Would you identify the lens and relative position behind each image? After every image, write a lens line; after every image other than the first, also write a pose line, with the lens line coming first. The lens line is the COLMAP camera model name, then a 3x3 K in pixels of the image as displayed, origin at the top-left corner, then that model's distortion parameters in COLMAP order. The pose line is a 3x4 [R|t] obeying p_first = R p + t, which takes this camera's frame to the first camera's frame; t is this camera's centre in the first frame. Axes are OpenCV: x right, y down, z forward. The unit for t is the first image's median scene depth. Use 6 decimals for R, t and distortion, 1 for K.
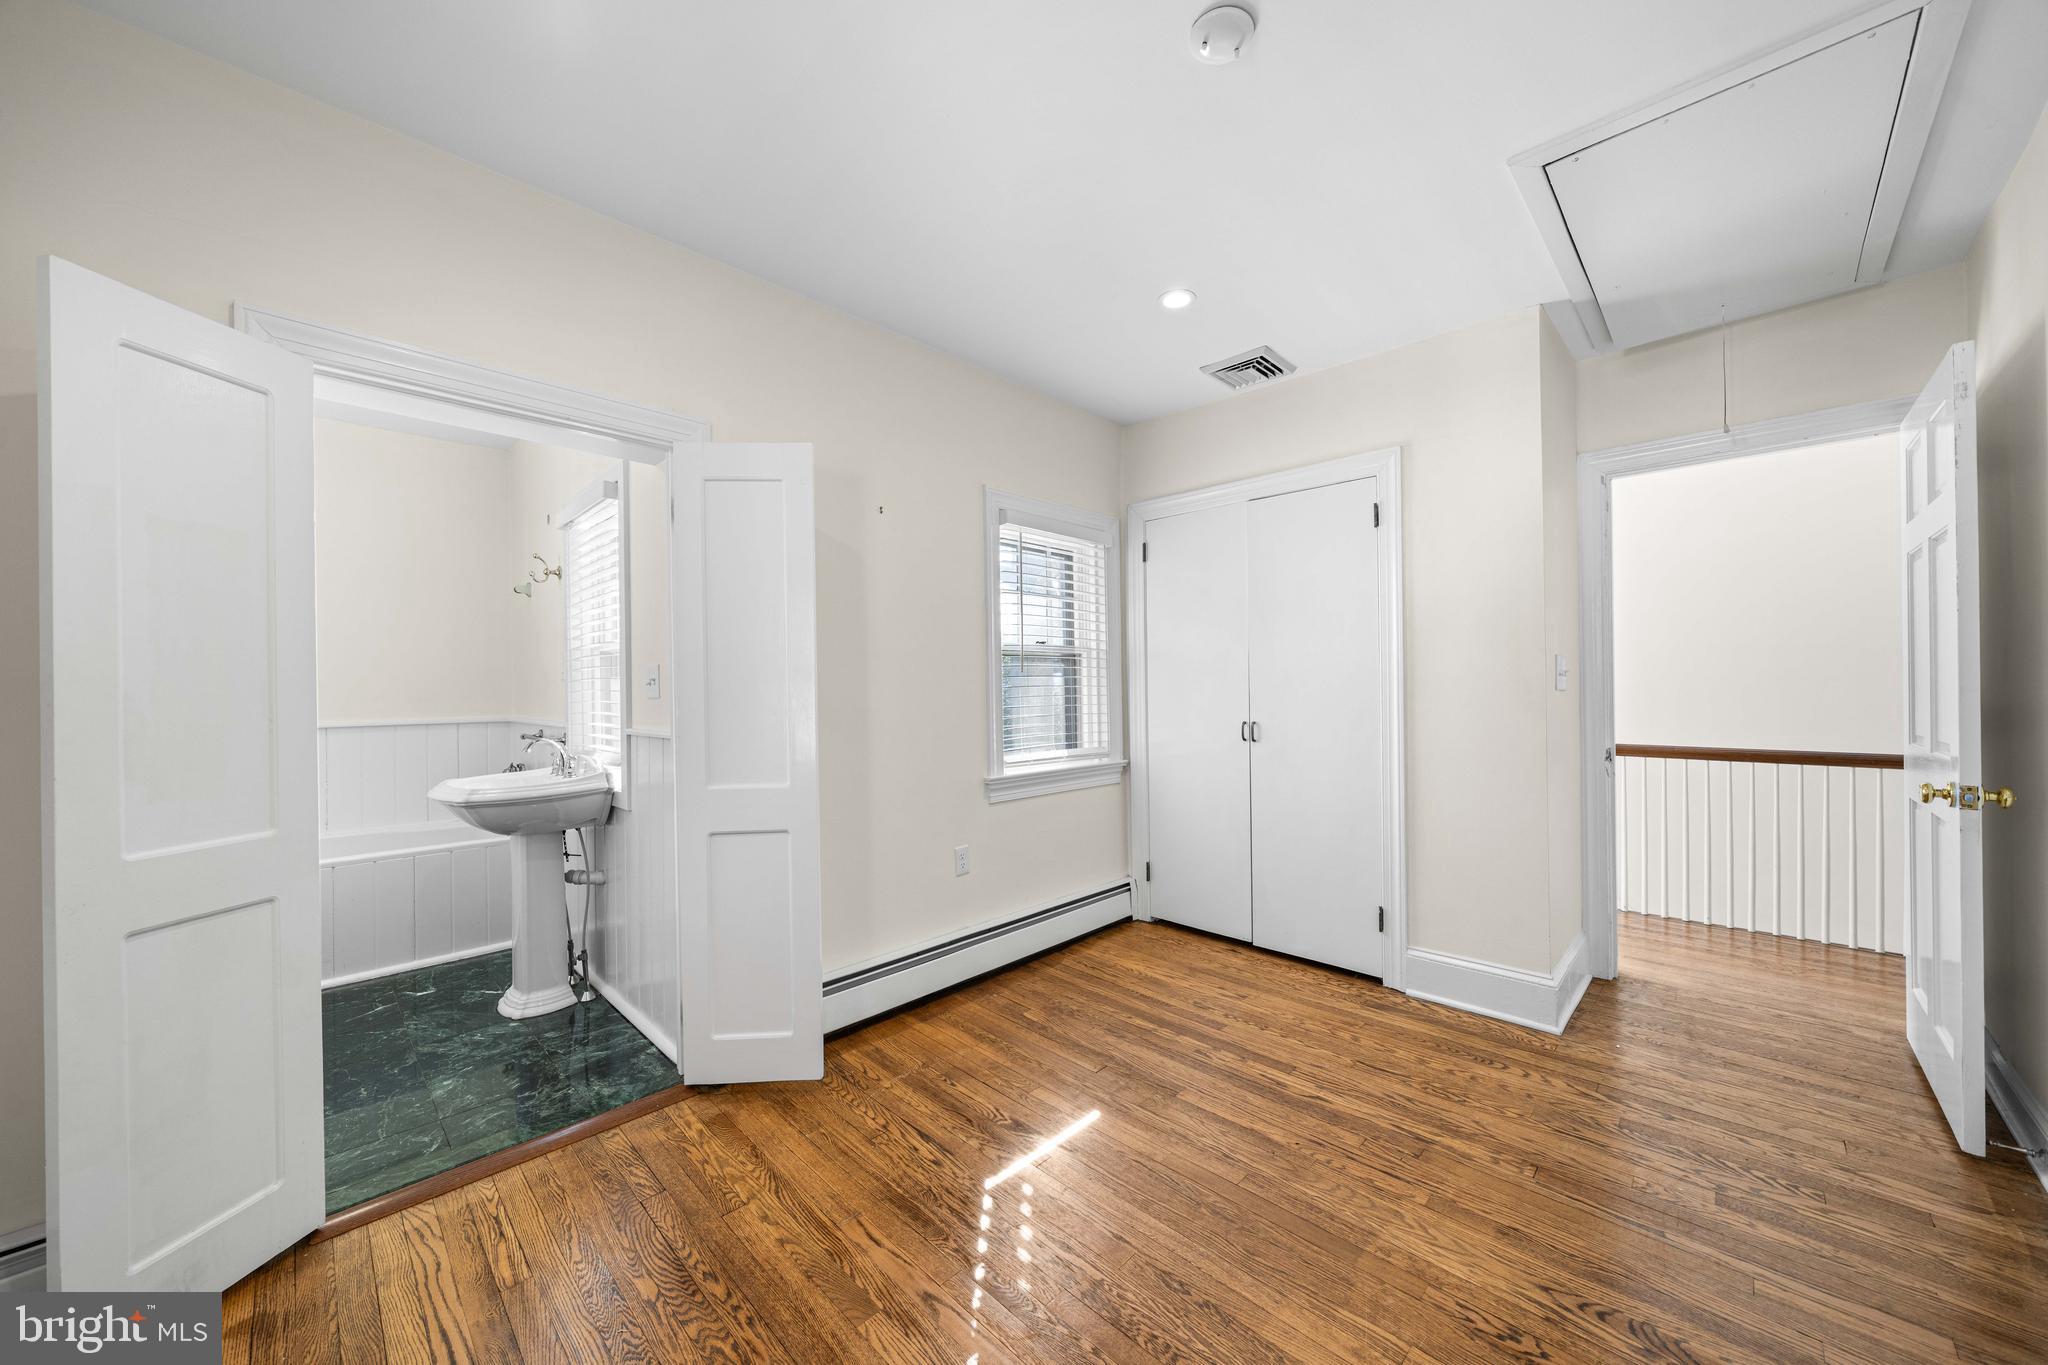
lens RADIAL K [[744.9, 0, 1021.2], [0, 744.9, 688.8], [0, 0, 1]] dist [-0.003365, -0.000205]
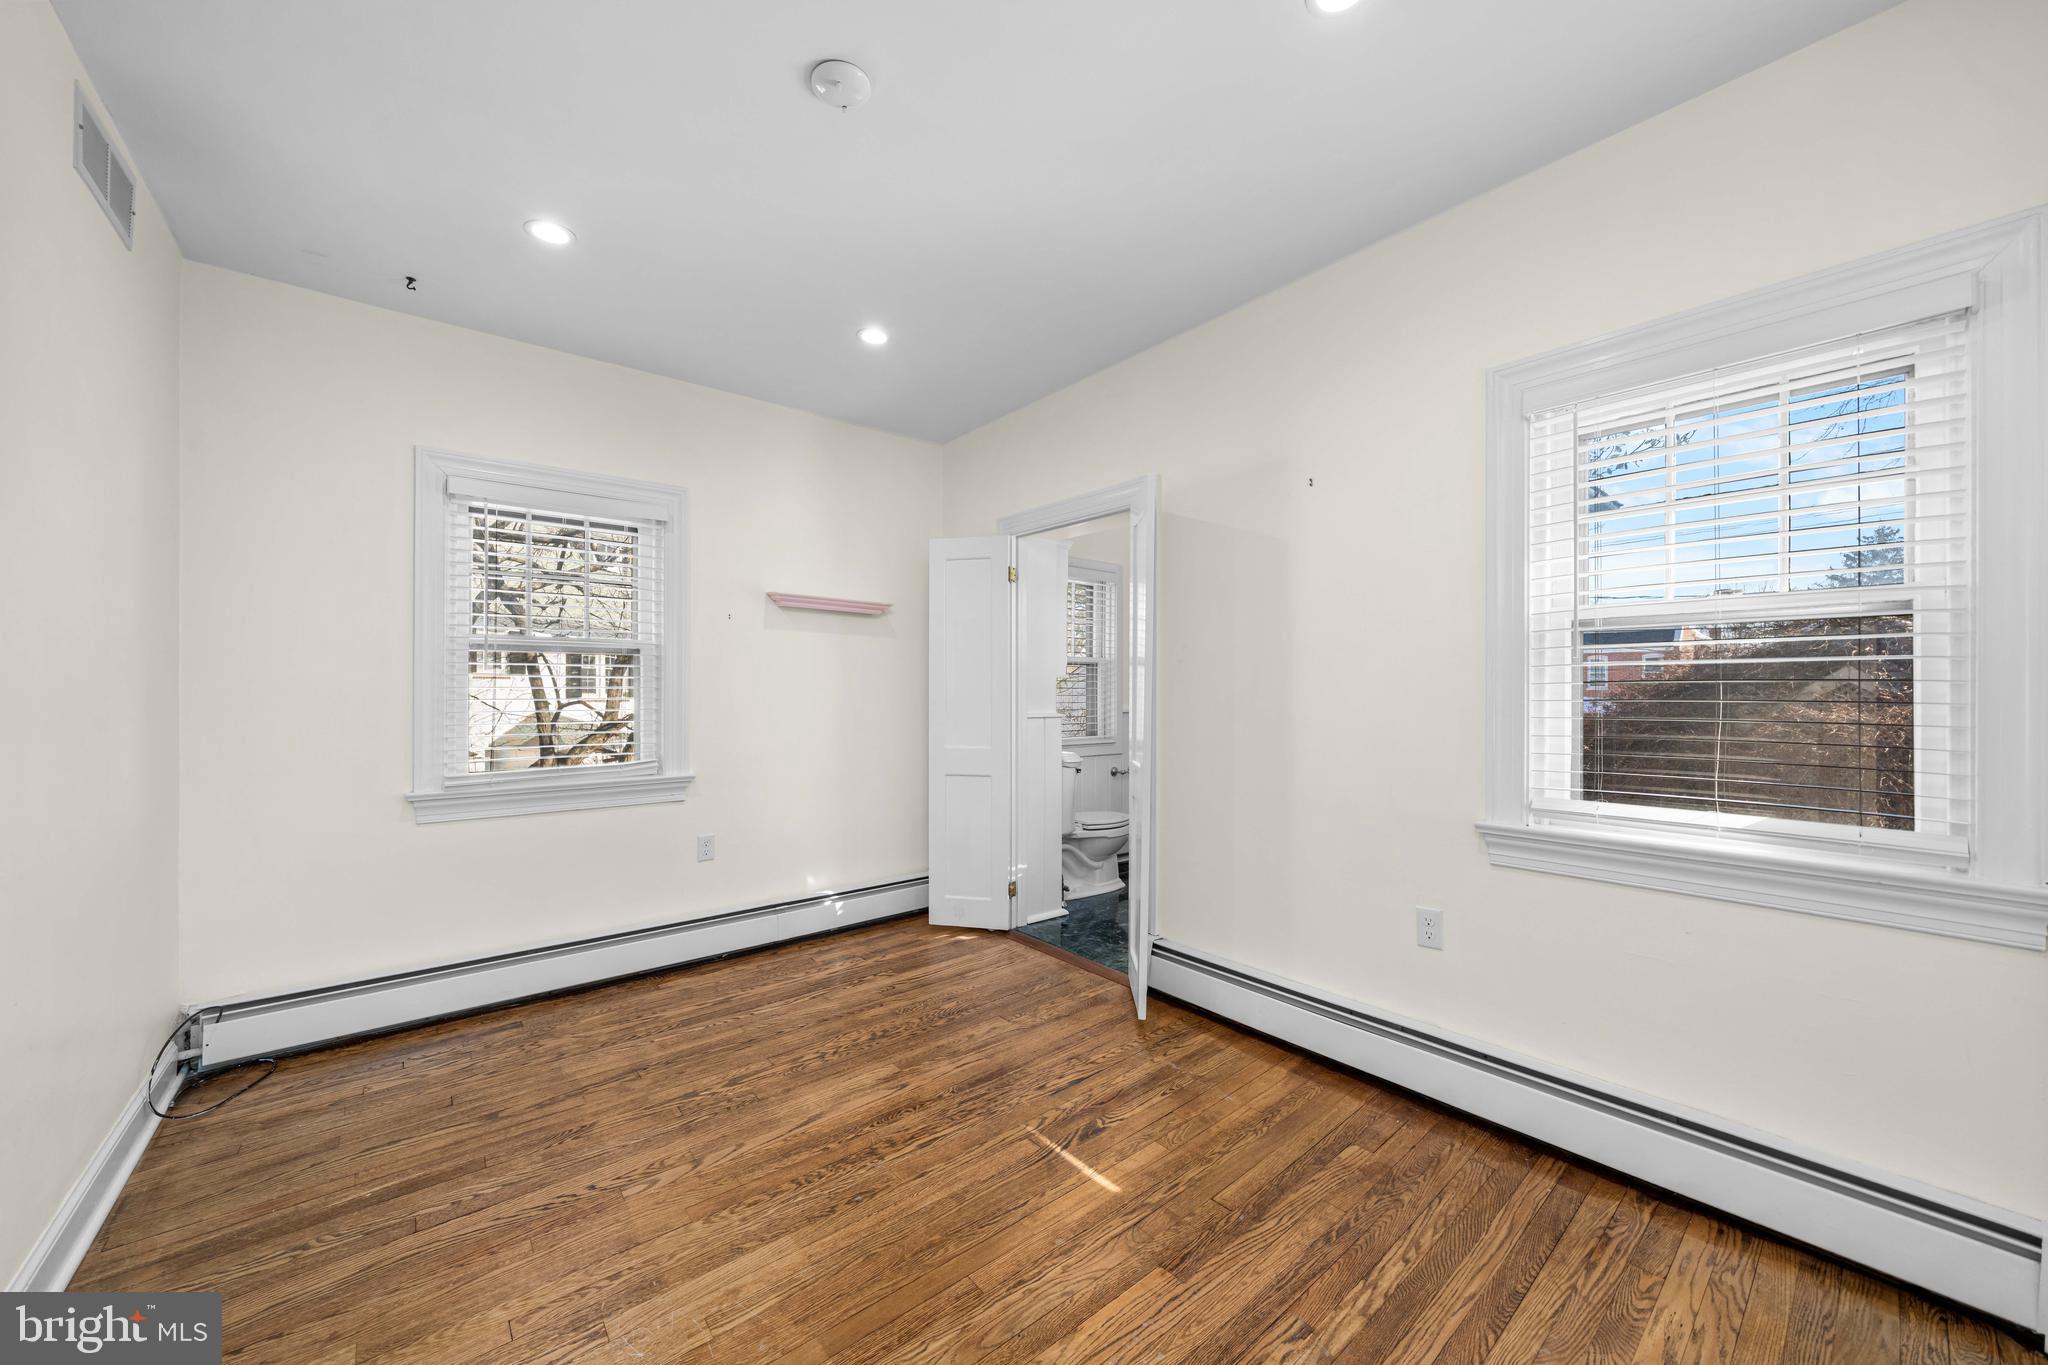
lens RADIAL K [[744.9, 0, 1020.1], [0, 744.9, 686.9], [0, 0, 1]] dist [-0.003365, -0.000205]
pose [[-0.105918, 0.005446, -0.994360, 0.984535], [0.001344, 0.999985, 0.005334, -0.006716], [0.994374, -0.000771, -0.105924, 1.010129]]
